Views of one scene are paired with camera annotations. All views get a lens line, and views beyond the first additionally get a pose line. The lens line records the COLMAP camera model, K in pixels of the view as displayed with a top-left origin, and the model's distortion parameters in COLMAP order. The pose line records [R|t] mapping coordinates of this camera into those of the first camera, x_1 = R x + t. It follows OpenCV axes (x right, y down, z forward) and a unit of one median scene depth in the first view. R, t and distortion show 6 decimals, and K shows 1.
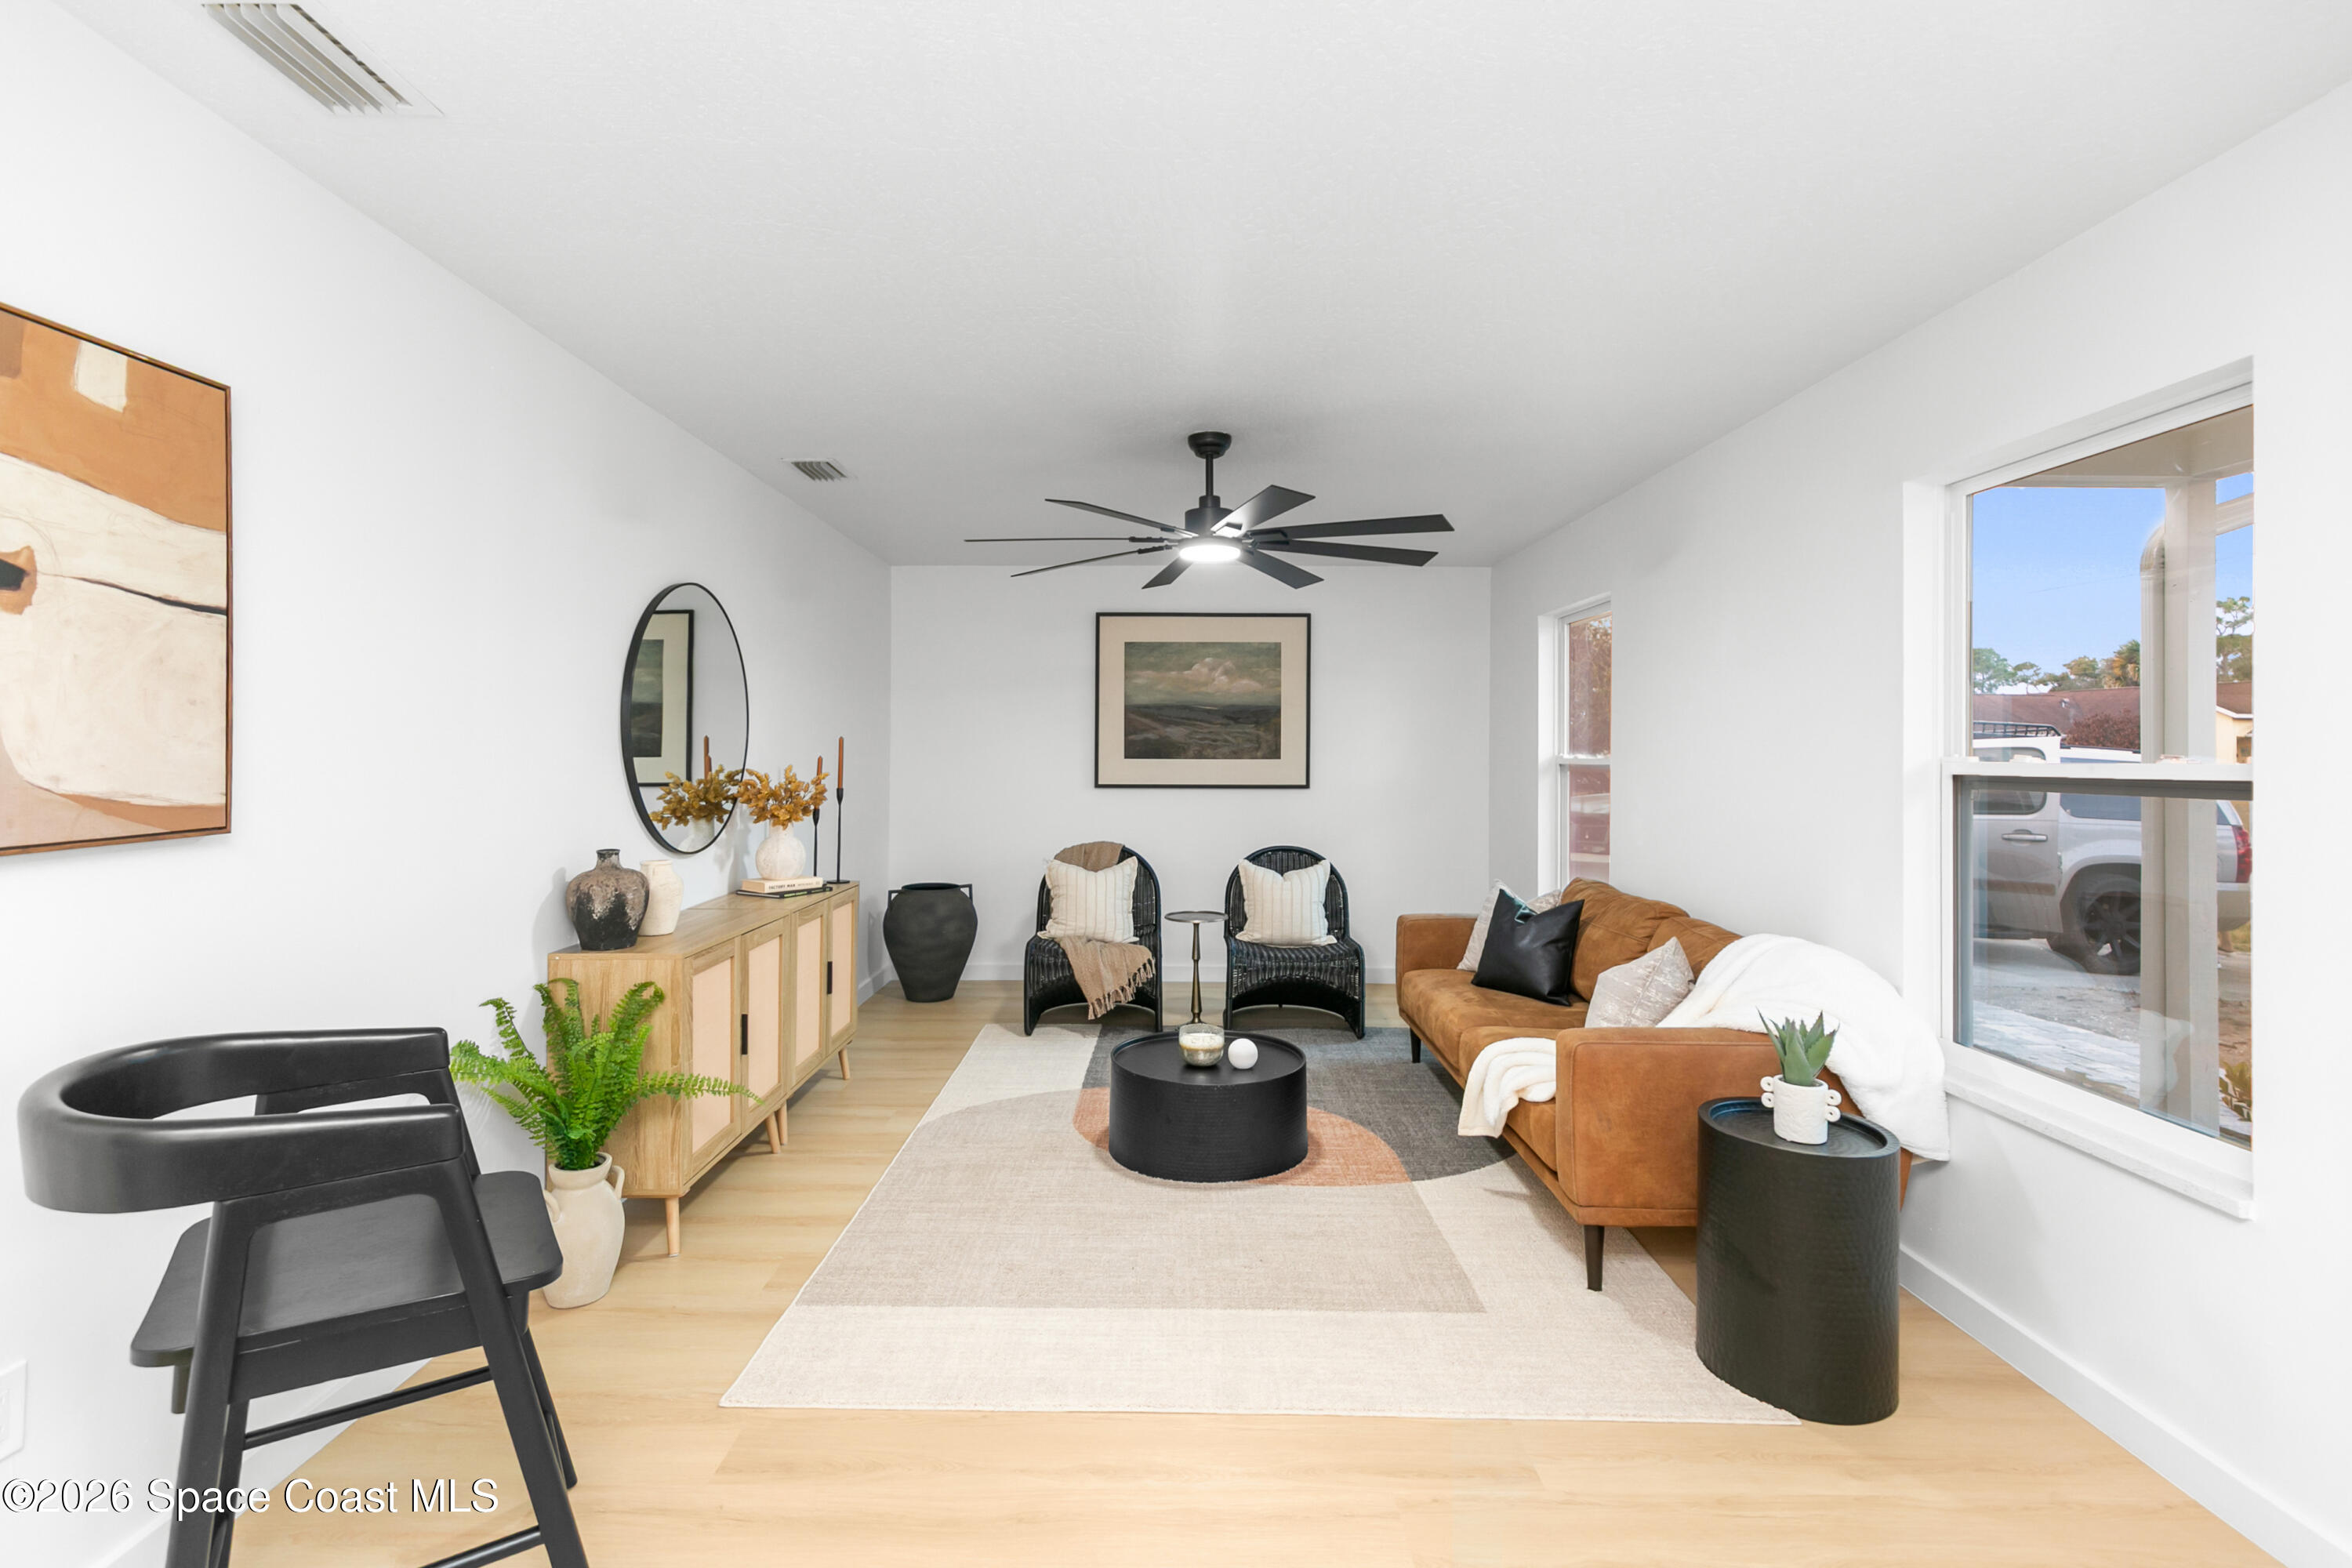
lens RADIAL K [[1090.4, 0, 1176.1], [0, 1090.4, 741.2], [0, 0, 1]] dist [0.022119, -0.008034]
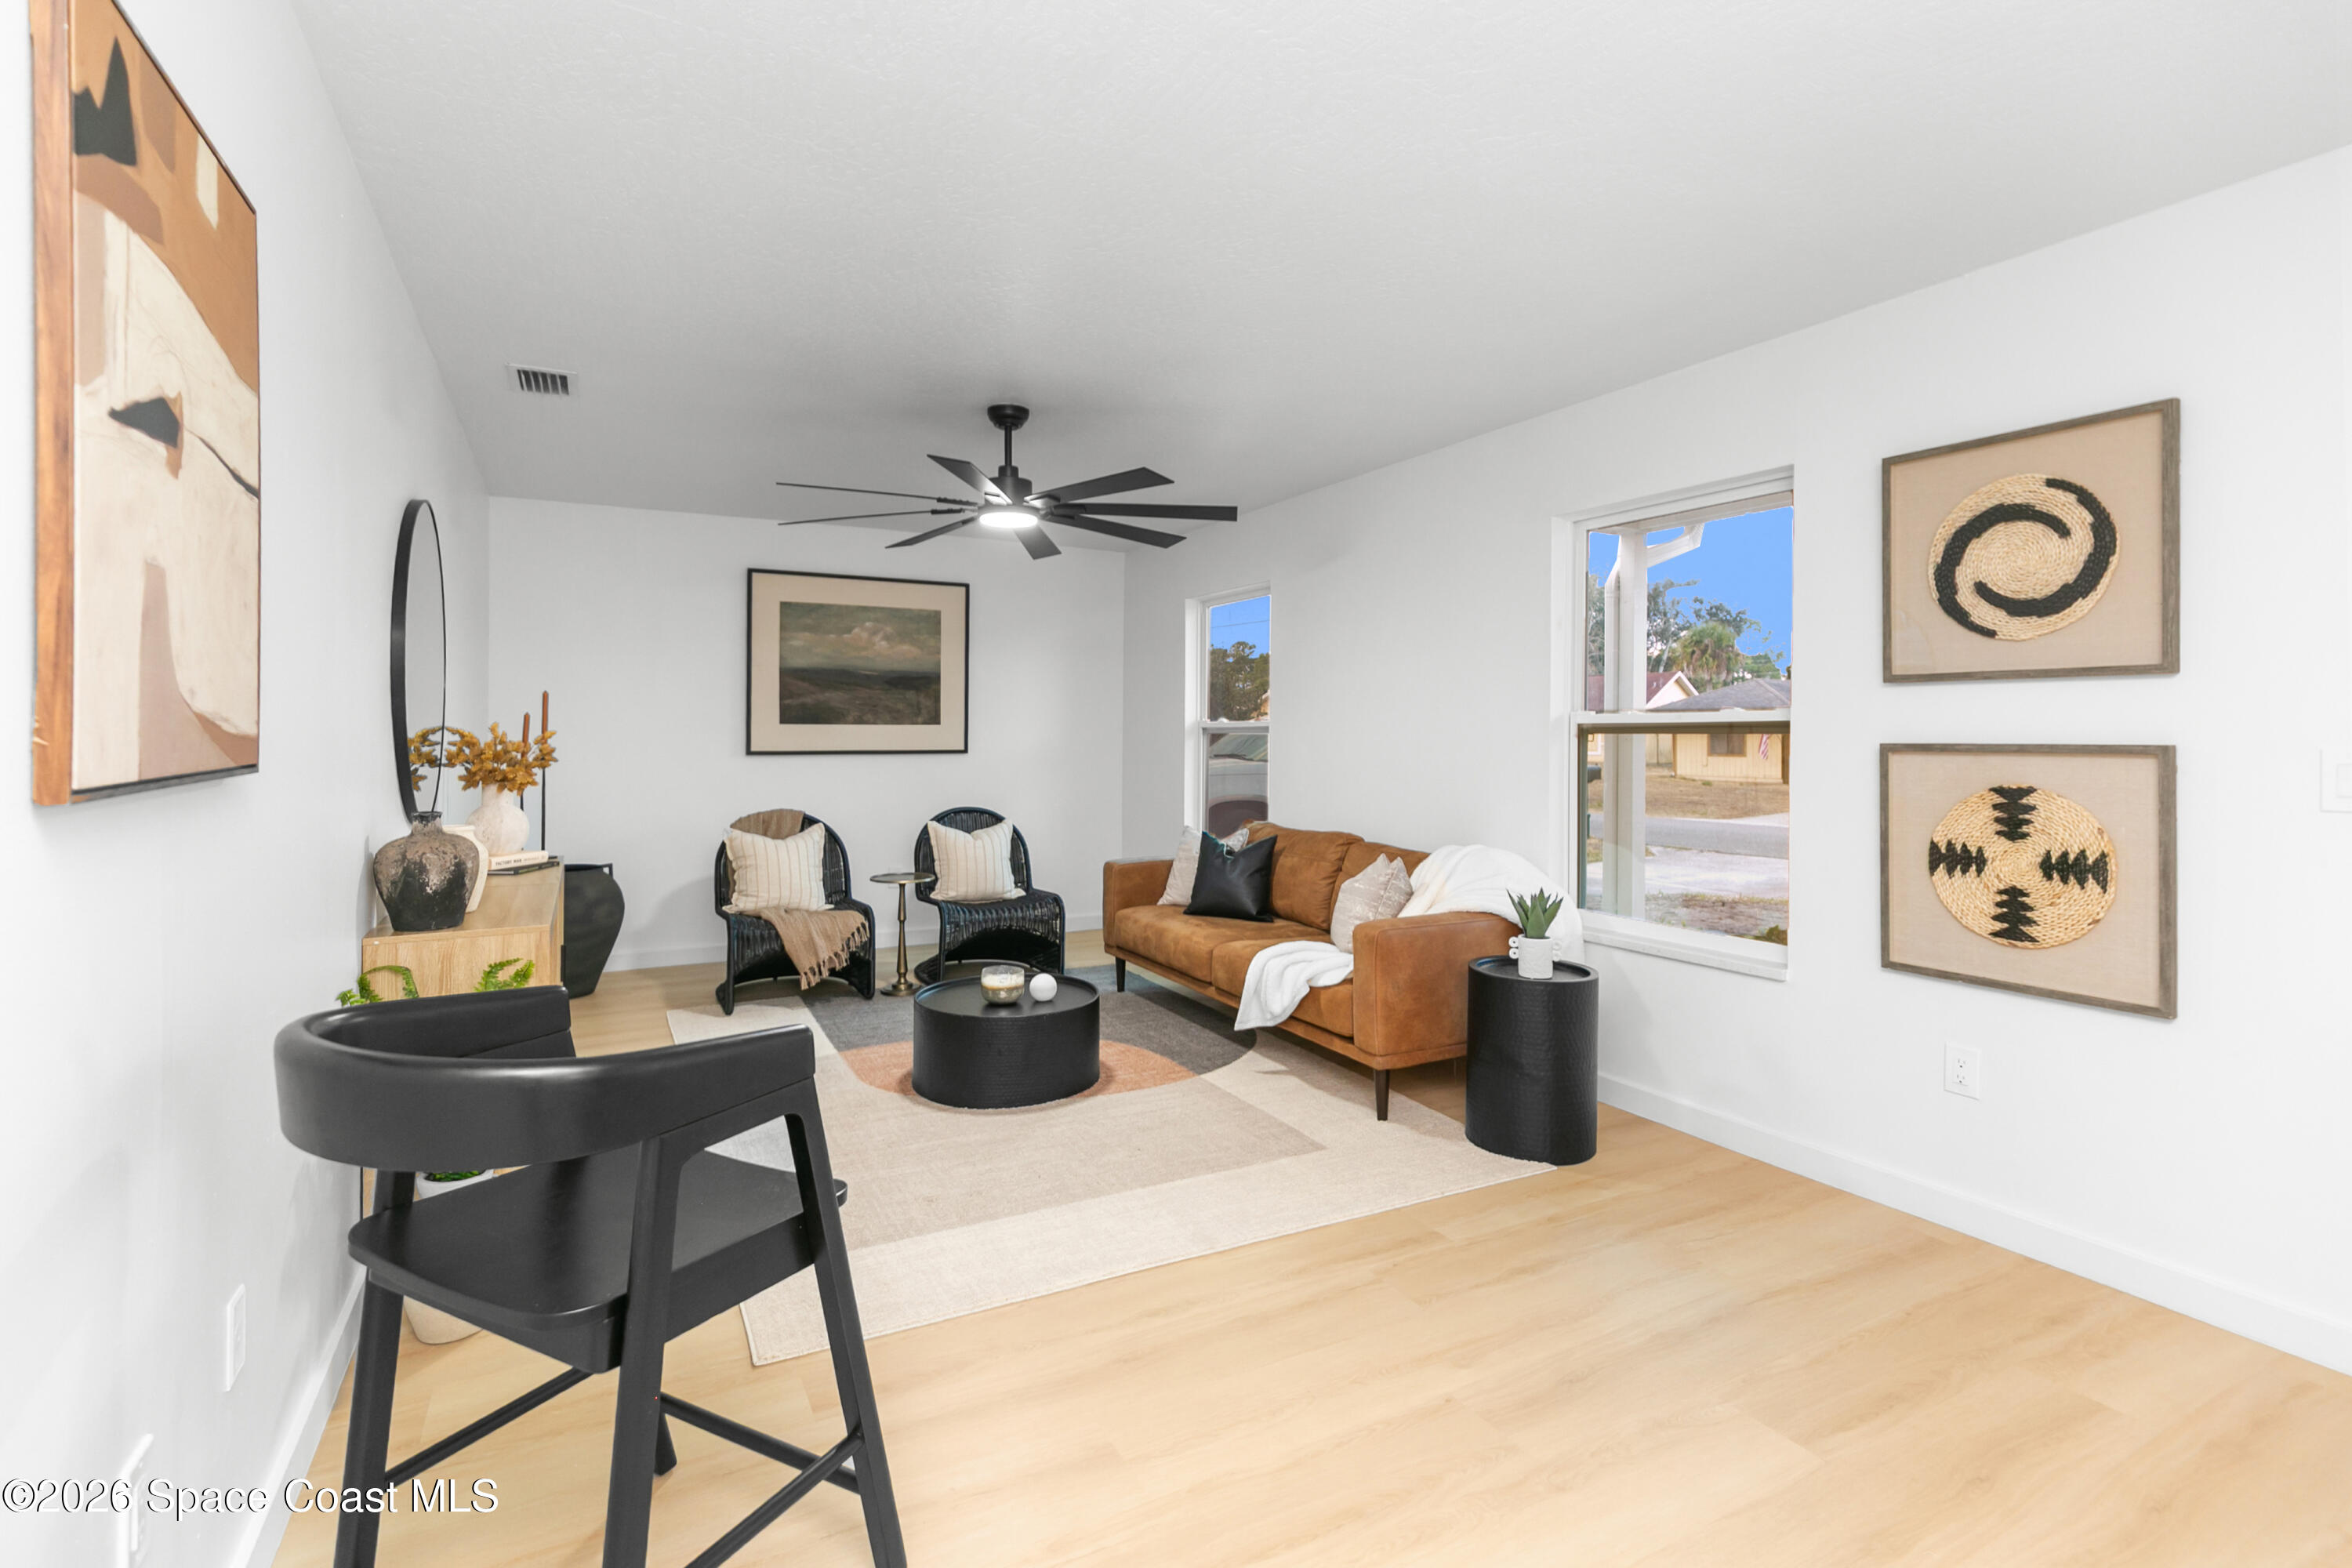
lens RADIAL K [[1090.4, 0, 1176.1], [0, 1090.4, 741.2], [0, 0, 1]] dist [0.022119, -0.008034]
pose [[0.880625, -0.005406, 0.473783, -0.298241], [-0.003099, 0.999848, 0.017167, 0.020705], [-0.473803, -0.016586, 0.880475, -0.008929]]
